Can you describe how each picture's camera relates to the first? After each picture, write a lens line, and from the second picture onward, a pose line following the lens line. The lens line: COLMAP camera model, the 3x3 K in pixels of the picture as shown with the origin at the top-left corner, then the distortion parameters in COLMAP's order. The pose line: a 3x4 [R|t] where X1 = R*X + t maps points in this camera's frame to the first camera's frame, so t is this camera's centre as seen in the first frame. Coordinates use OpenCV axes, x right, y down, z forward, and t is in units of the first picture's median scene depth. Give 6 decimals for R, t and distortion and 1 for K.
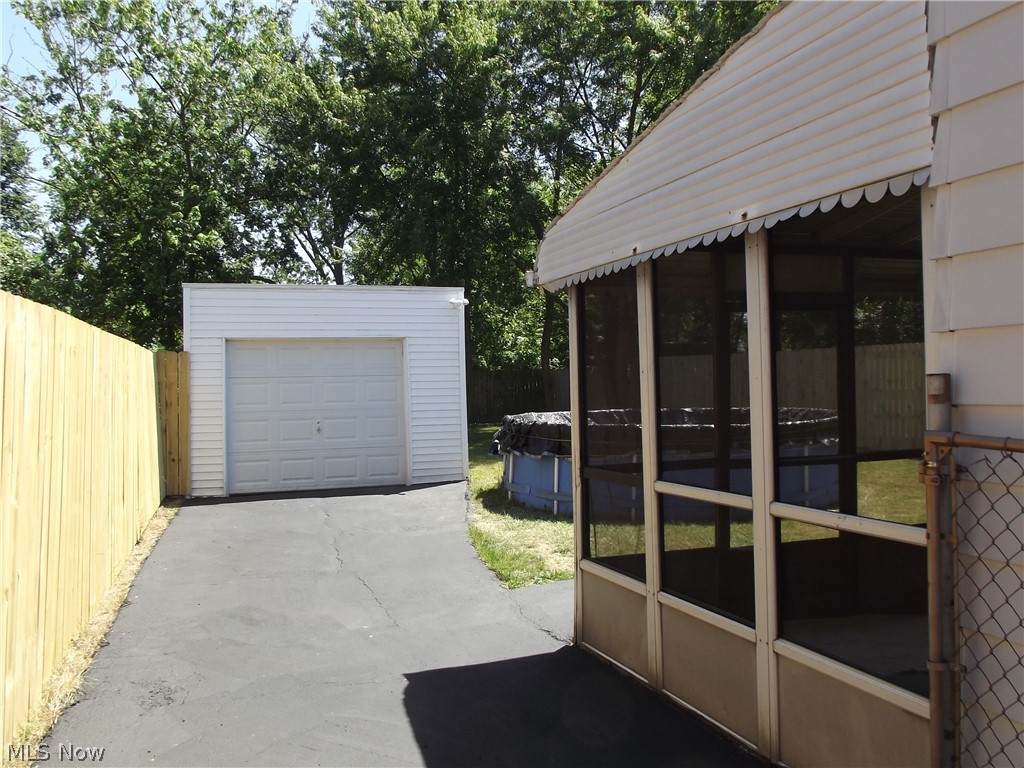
lens RADIAL K [[925.9, 0, 527.9], [0, 925.9, 384.5], [0, 0, 1]] dist [-0.005244, 0.027587]
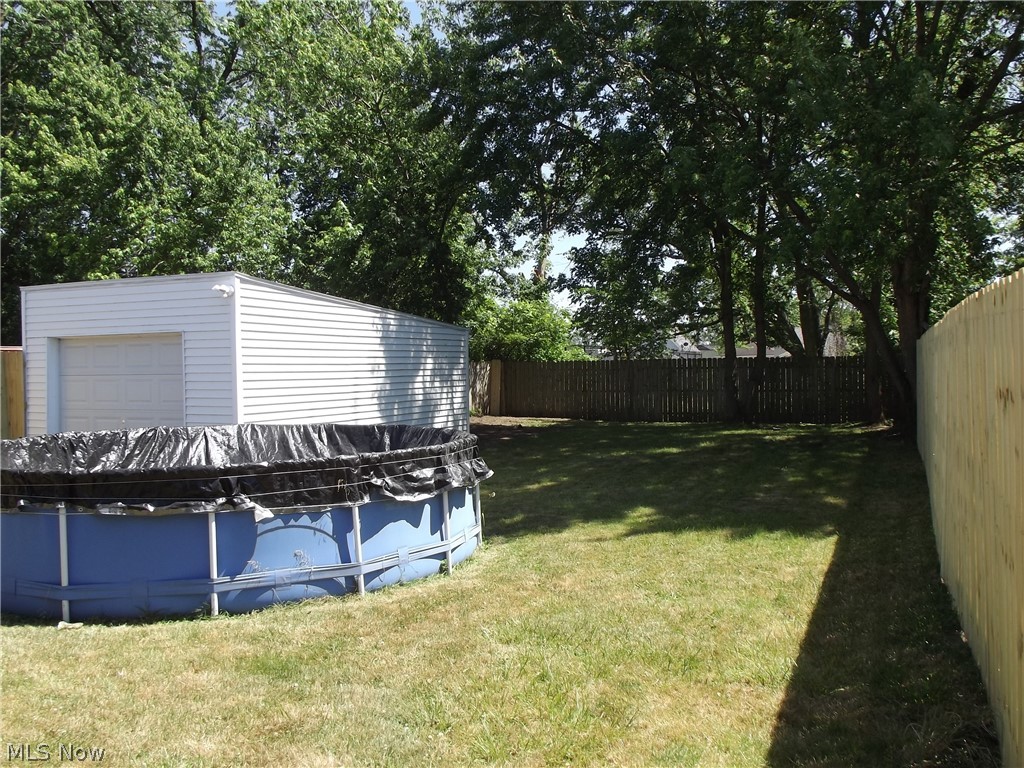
lens RADIAL K [[925.9, 0, 527.9], [0, 925.9, 384.5], [0, 0, 1]] dist [-0.005244, 0.027587]
pose [[0.702235, 0.023266, -0.711565, 0.763505], [0.001594, 0.999412, 0.034251, -0.031239], [0.711943, -0.025187, 0.701785, 0.631817]]
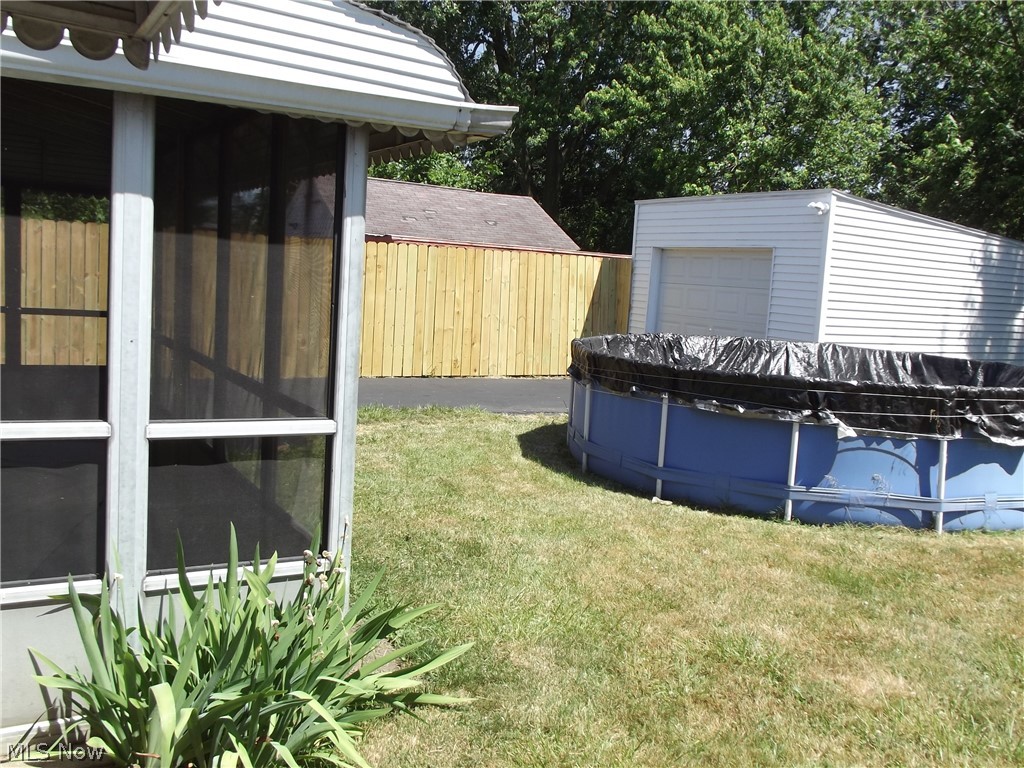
lens RADIAL K [[930.8, 0, 512.0], [0, 930.8, 384.0], [0, 0, 1]] dist [-0.002958, -0.000911]
pose [[0.168275, 0.143971, -0.975170, 0.766146], [-0.062624, 0.988840, 0.135183, -0.026801], [0.983749, 0.038321, 0.175413, 0.610919]]
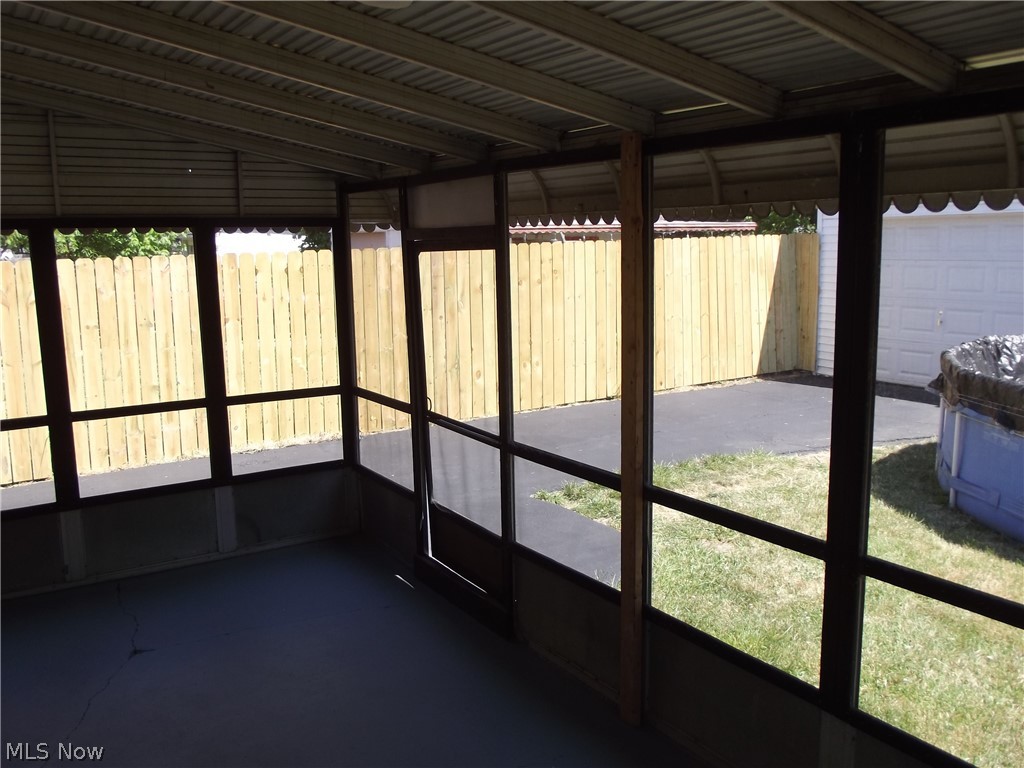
lens RADIAL K [[899.5, 0, 512.0], [0, 899.5, 384.0], [0, 0, 1]] dist [-0.006748, -0.001859]
pose [[0.222121, 0.169706, -0.960137, 0.513609], [0.017725, 0.983871, 0.178001, -0.051852], [0.974858, -0.056557, 0.215530, 0.427052]]
